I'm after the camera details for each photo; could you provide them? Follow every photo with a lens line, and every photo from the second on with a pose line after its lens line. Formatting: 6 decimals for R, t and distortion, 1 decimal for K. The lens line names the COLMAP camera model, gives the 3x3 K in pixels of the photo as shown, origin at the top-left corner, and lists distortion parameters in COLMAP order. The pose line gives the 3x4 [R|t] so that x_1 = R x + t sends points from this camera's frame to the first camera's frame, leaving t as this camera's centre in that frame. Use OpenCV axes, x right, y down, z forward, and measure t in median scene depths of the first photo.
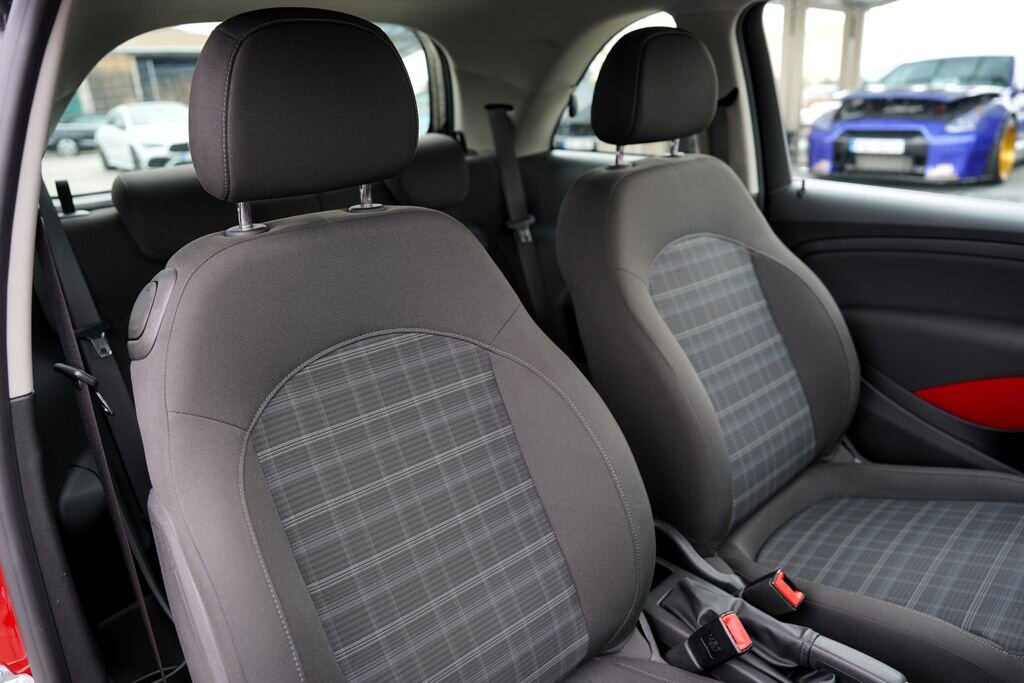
lens RADIAL K [[701.0, 0, 512.0], [0, 701.0, 341.5], [0, 0, 1]] dist [-0.099322, 0.068459]
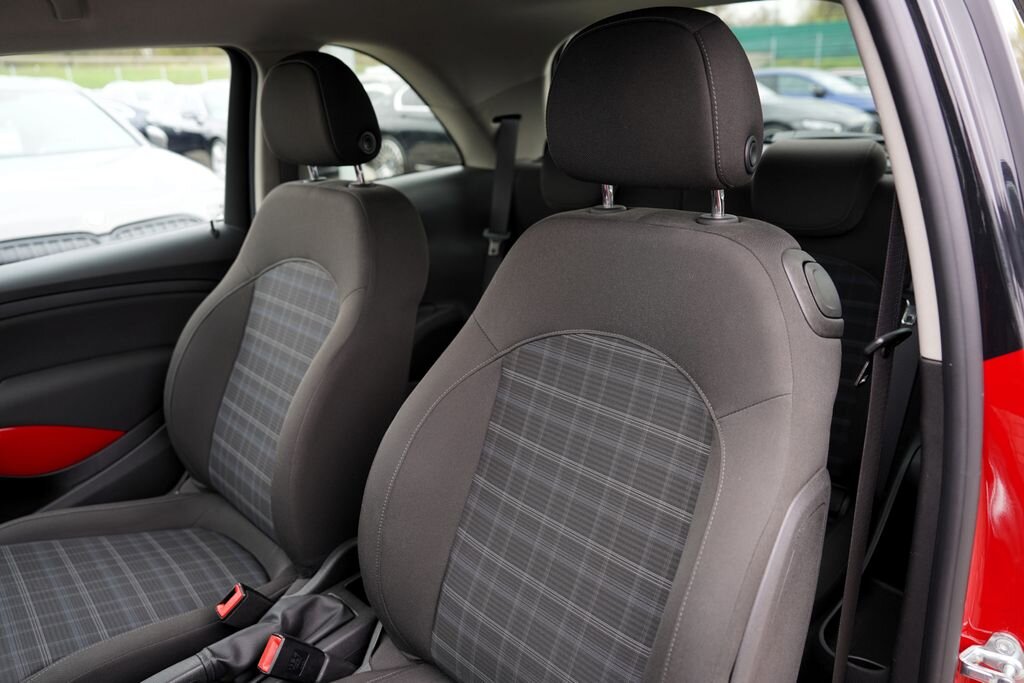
lens RADIAL K [[701.0, 0, 512.0], [0, 701.0, 341.5], [0, 0, 1]] dist [-0.099322, 0.068459]
pose [[0.055618, 0.362275, -0.930410, 0.797908], [-0.330285, 0.886067, 0.325265, -0.303173], [0.942241, 0.289210, 0.168936, 0.734611]]
